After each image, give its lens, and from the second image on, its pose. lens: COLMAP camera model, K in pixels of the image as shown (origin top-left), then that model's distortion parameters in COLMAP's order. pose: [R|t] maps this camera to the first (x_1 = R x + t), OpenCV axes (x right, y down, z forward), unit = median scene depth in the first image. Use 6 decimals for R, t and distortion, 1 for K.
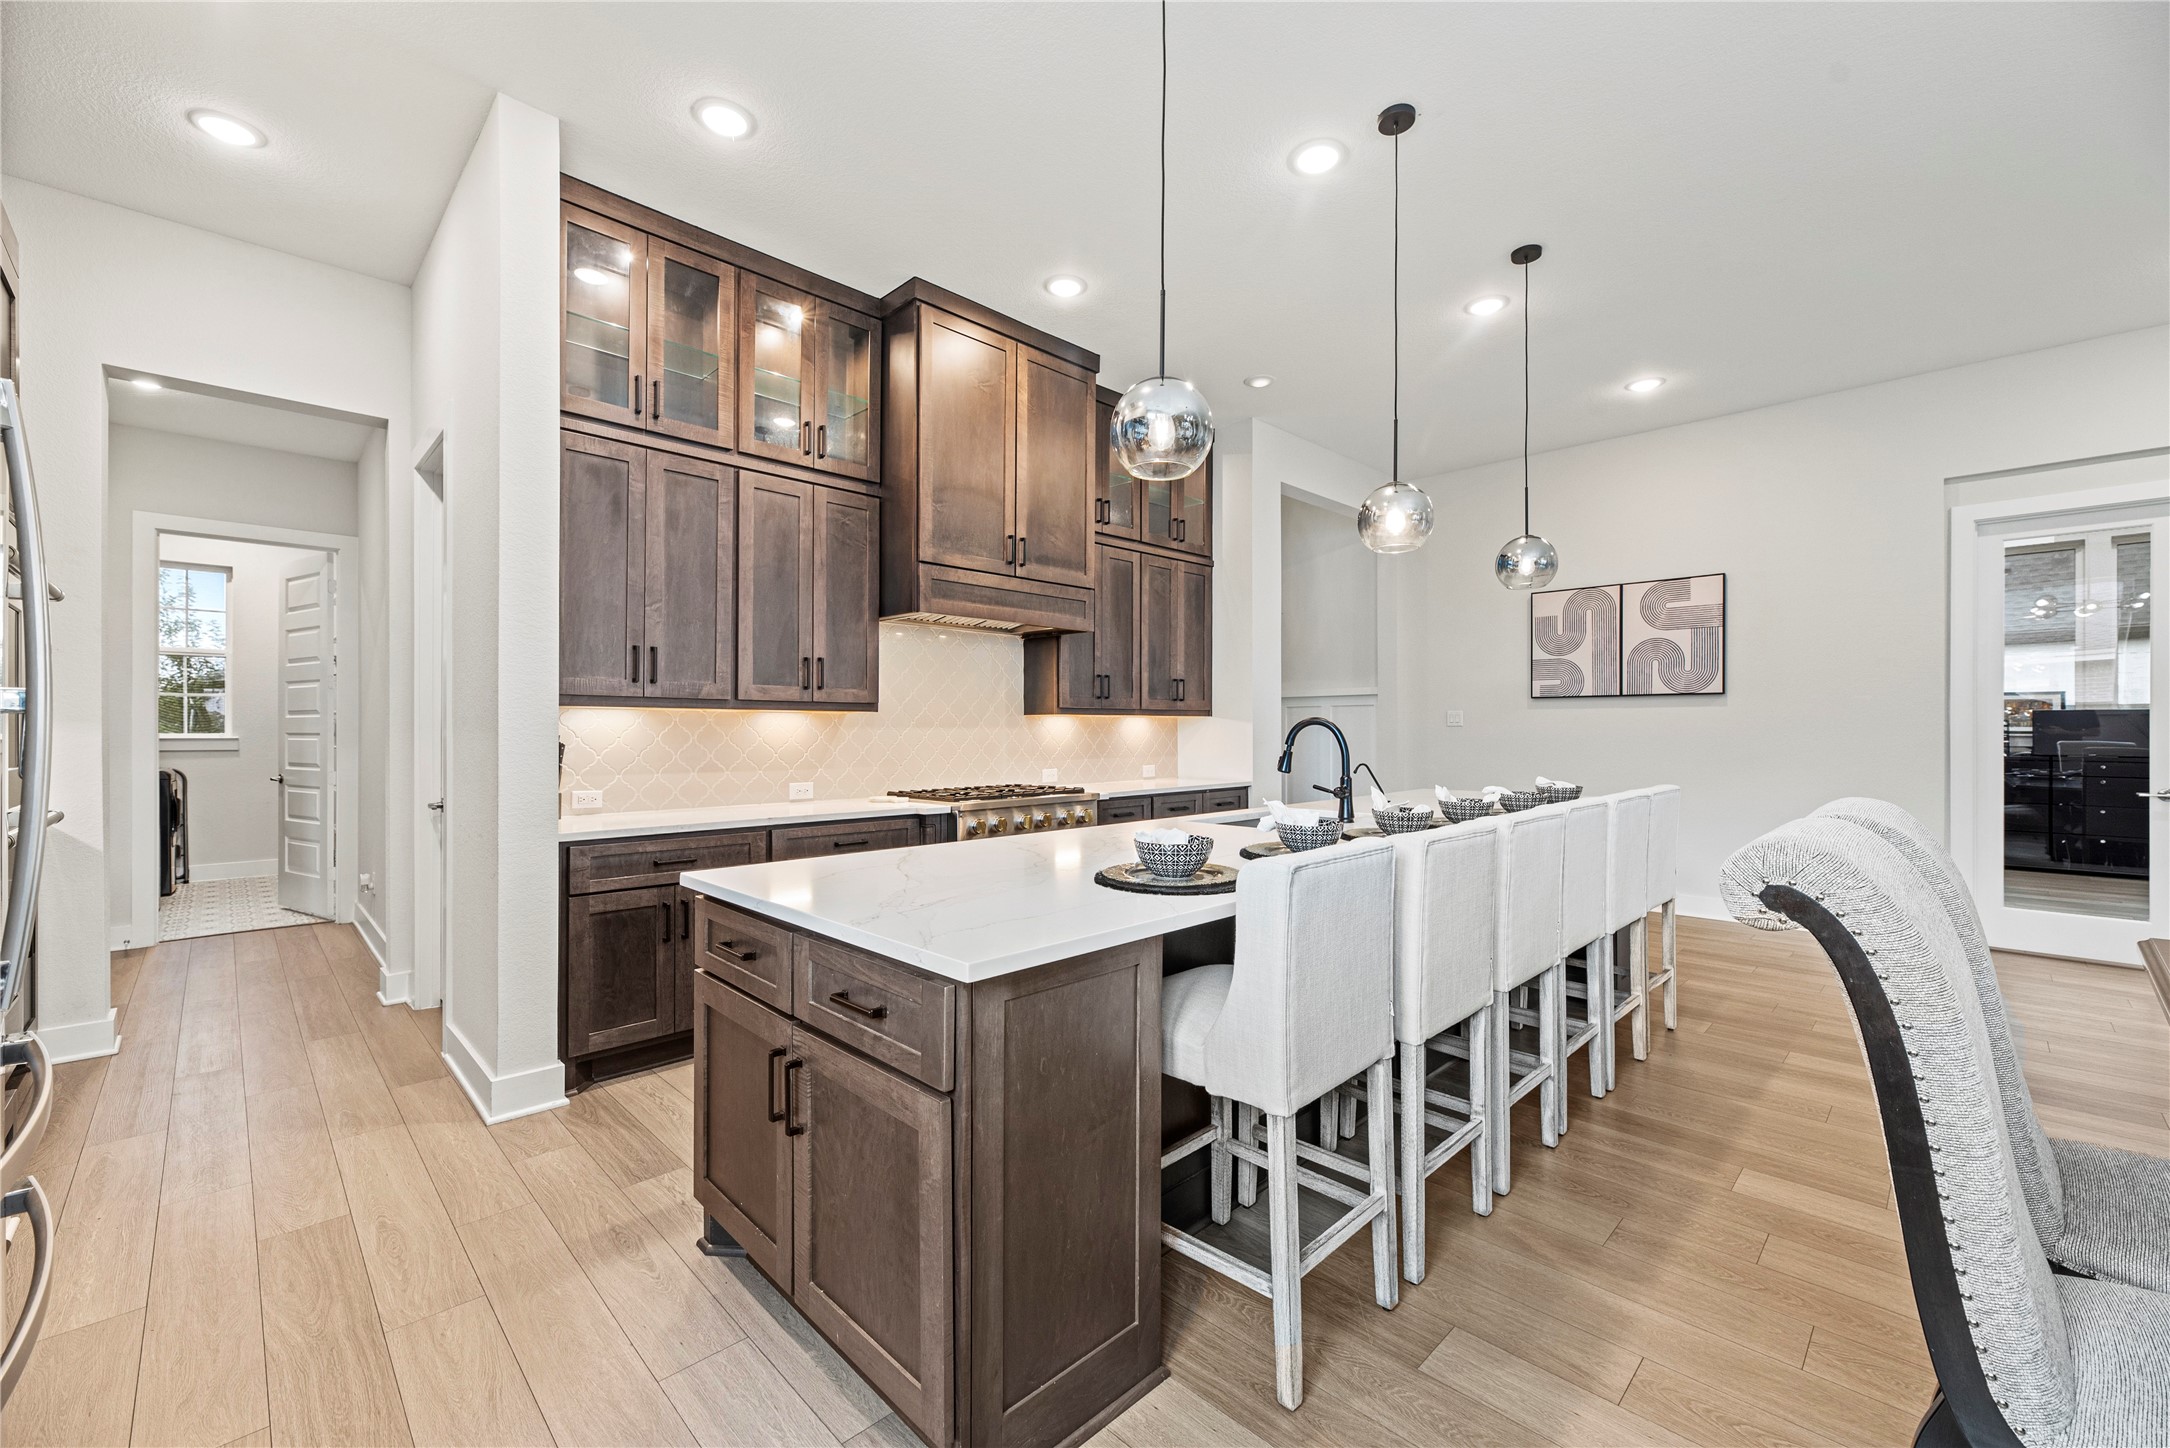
lens RADIAL K [[871.5, 0, 1089.7], [0, 871.5, 731.2], [0, 0, 1]] dist [-0.001280, 0.000107]
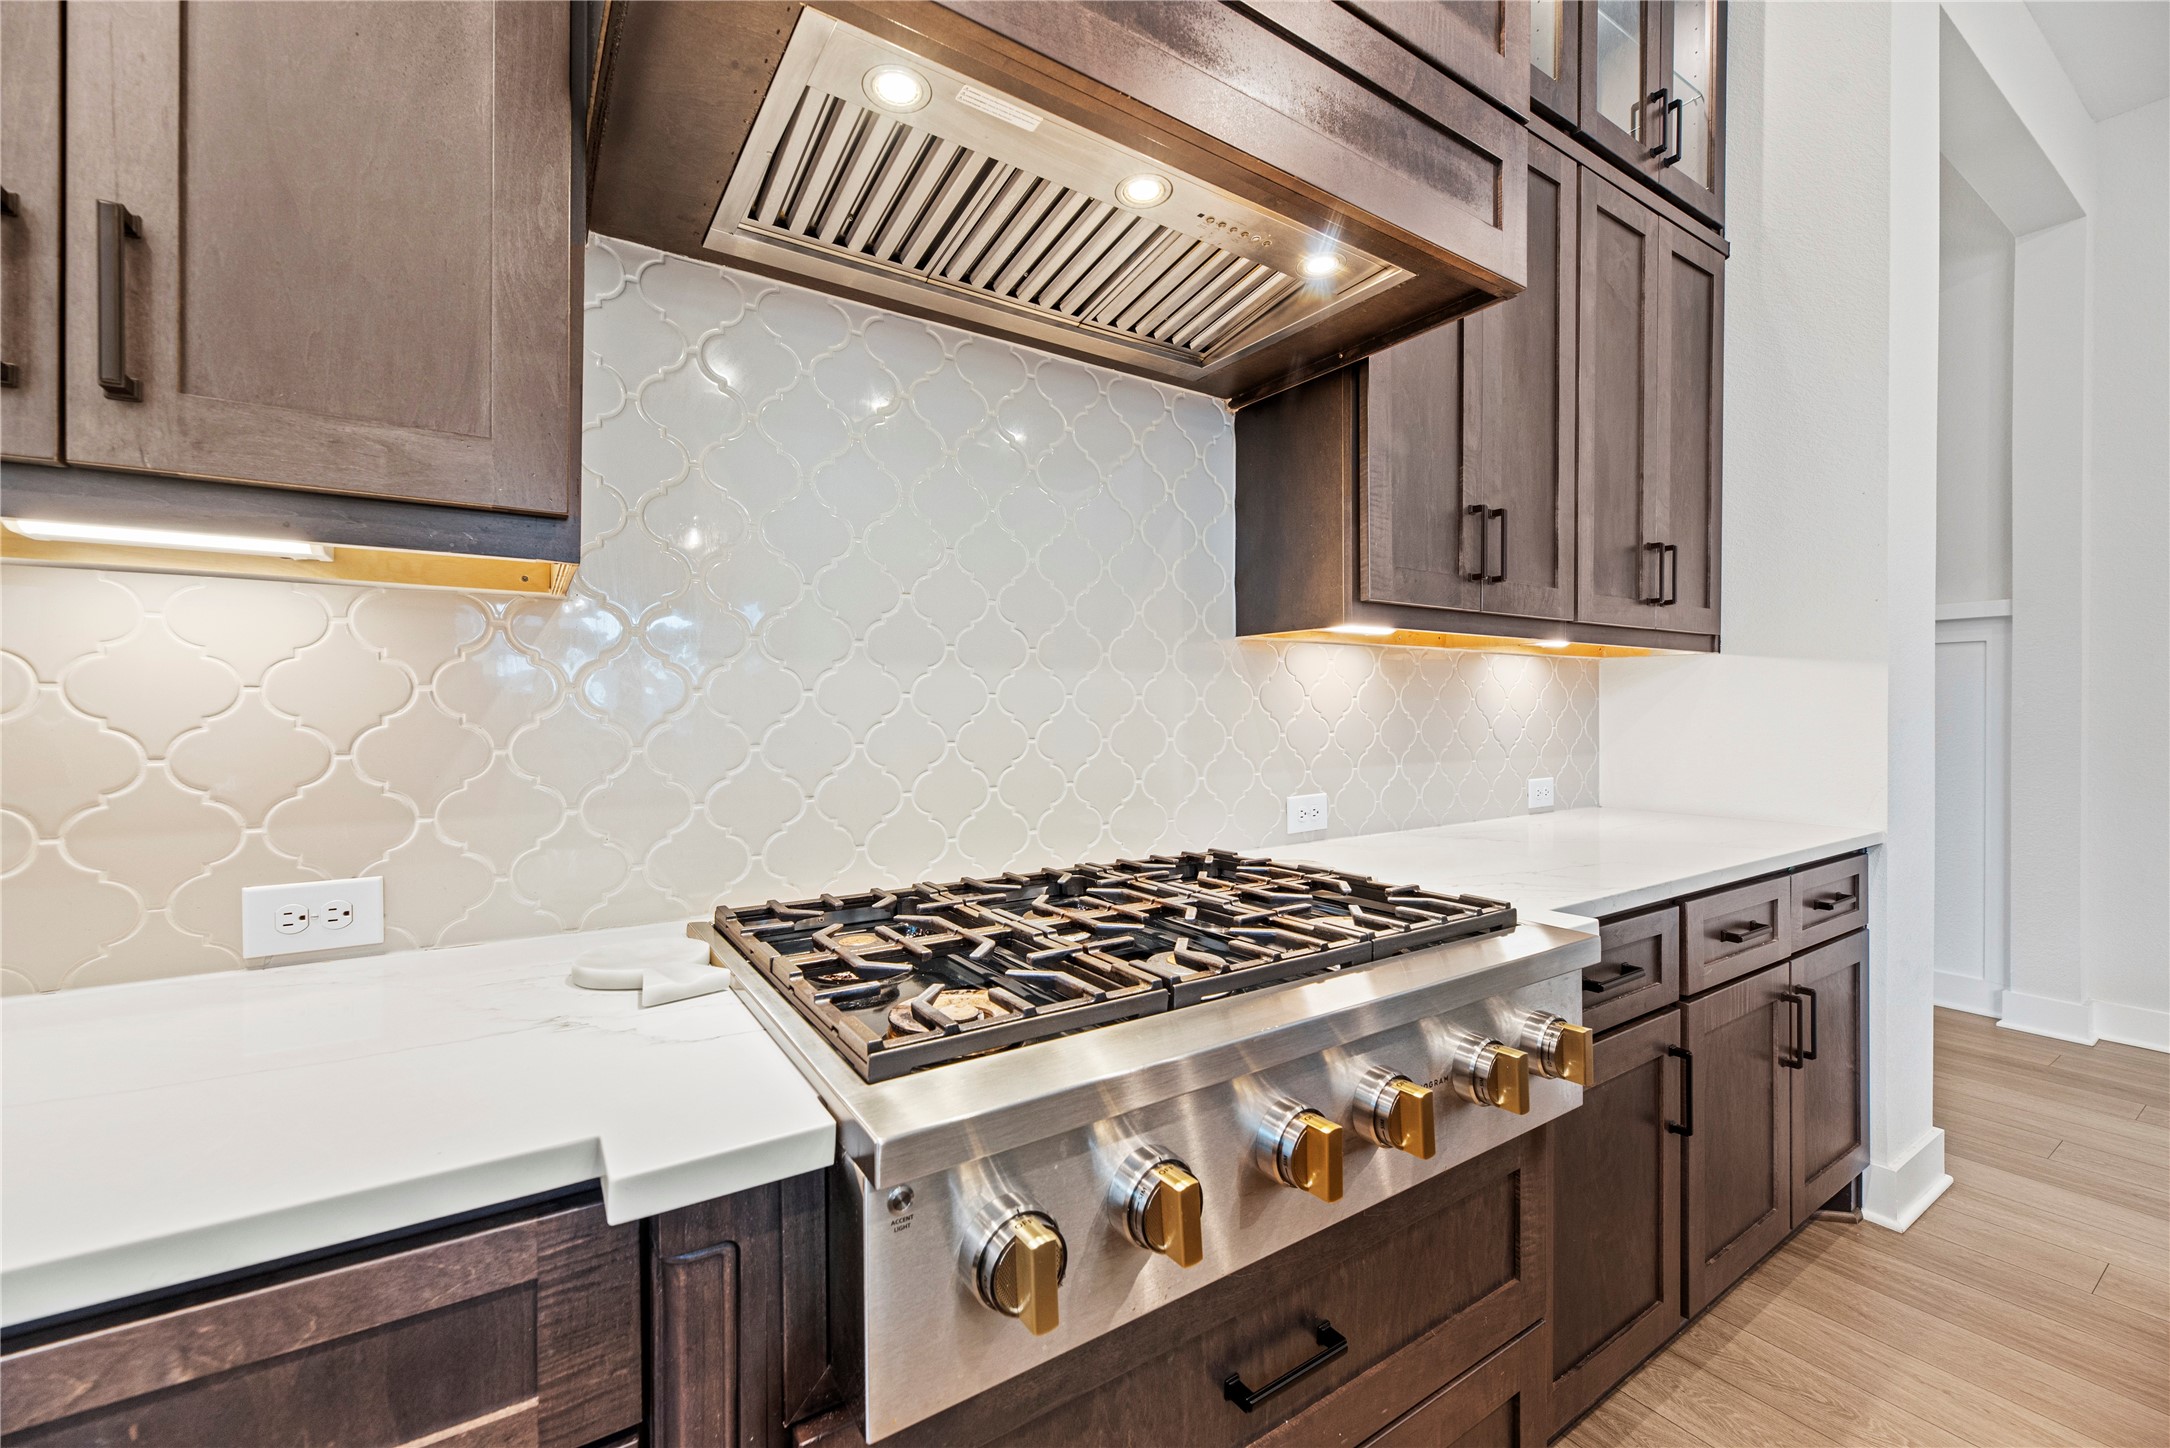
lens RADIAL K [[871.5, 0, 1074.2], [0, 871.5, 709.8], [0, 0, 1]] dist [-0.001280, 0.000107]
pose [[0.980868, 0.003120, -0.194651, -0.070382], [-0.002974, 0.999995, 0.001044, 0.009487], [0.194653, -0.000445, 0.980872, 0.657530]]
